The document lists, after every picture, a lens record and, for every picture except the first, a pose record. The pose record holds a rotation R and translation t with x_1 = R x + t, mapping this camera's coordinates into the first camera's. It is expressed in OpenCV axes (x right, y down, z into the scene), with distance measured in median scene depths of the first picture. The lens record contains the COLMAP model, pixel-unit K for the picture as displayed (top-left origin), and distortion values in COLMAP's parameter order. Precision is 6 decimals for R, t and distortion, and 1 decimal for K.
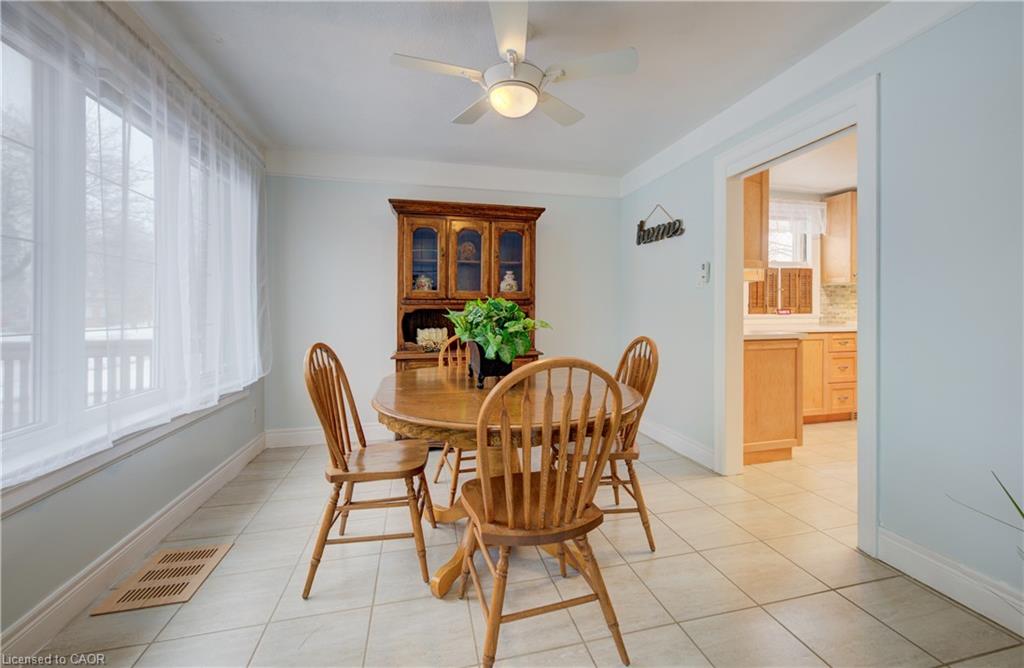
lens RADIAL K [[408.9, 0, 505.7], [0, 408.9, 309.7], [0, 0, 1]] dist [0.000637, 0.000356]
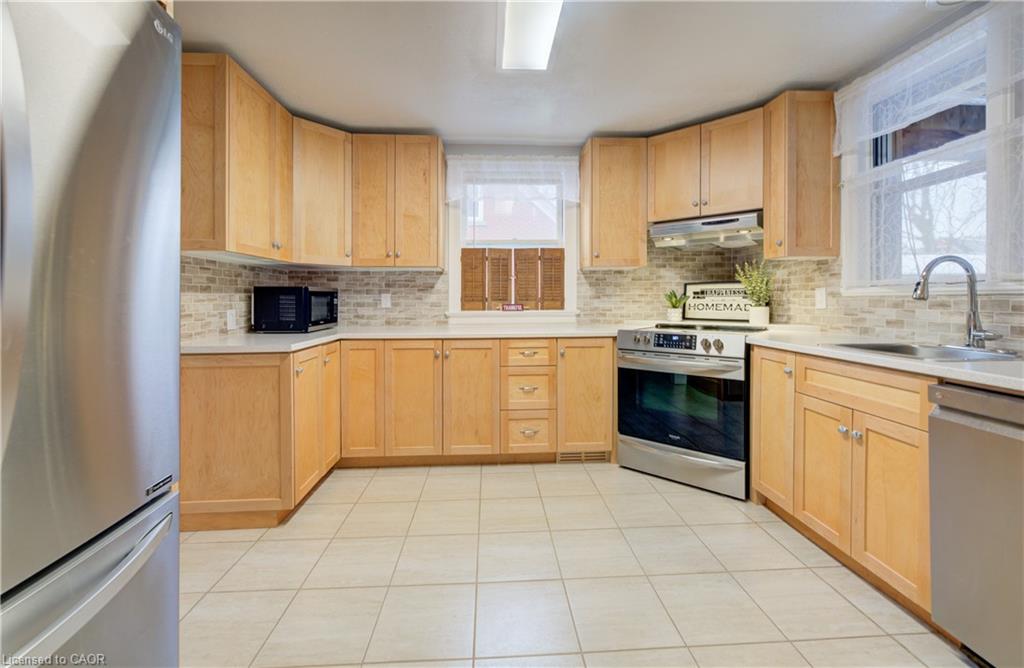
lens RADIAL K [[408.9, 0, 509.7], [0, 408.9, 300.1], [0, 0, 1]] dist [0.000637, 0.000356]
pose [[0.982485, -0.002019, -0.186333, 0.795118], [0.003081, 0.999981, 0.005415, -0.012053], [0.186318, -0.005894, 0.982472, 0.264197]]
